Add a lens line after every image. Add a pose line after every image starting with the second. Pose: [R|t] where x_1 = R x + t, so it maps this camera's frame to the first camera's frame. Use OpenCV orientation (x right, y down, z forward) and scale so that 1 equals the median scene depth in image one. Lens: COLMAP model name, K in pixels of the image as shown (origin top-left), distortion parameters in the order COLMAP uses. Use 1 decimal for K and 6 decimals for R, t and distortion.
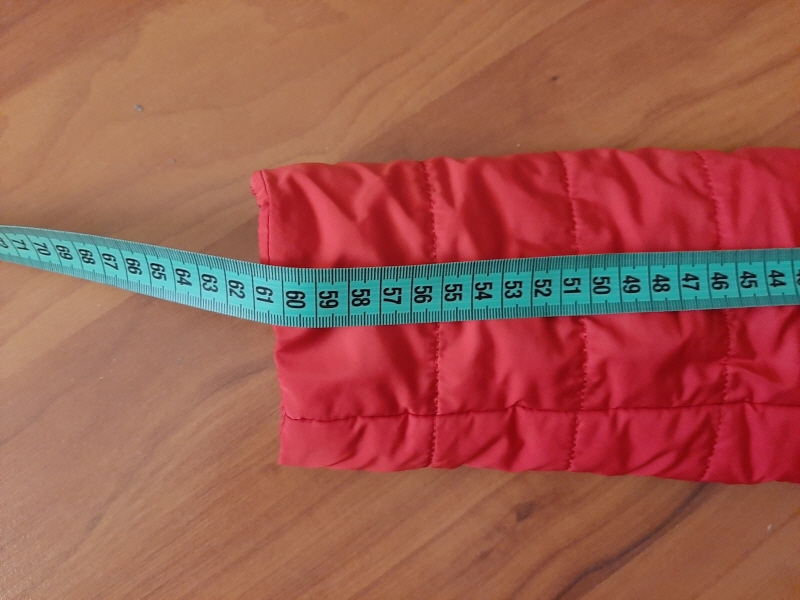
lens RADIAL K [[601.6, 0, 400.0], [0, 601.6, 300.0], [0, 0, 1]] dist [0.068978, -0.141142]
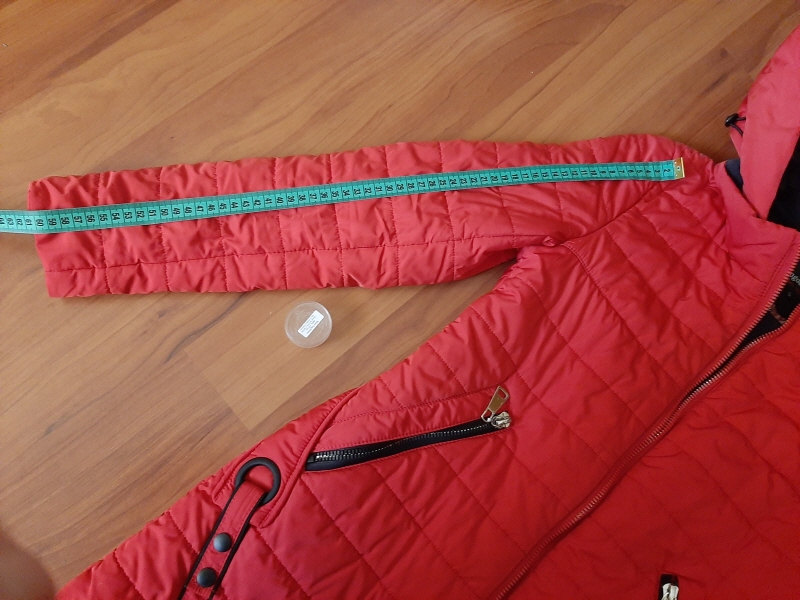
lens RADIAL K [[601.6, 0, 400.0], [0, 601.6, 300.0], [0, 0, 1]] dist [0.068978, -0.141142]
pose [[0.993233, -0.093144, 0.069377, 1.119549], [0.098764, 0.991683, -0.082529, 0.669598], [-0.061113, 0.088823, 0.994171, -1.653850]]
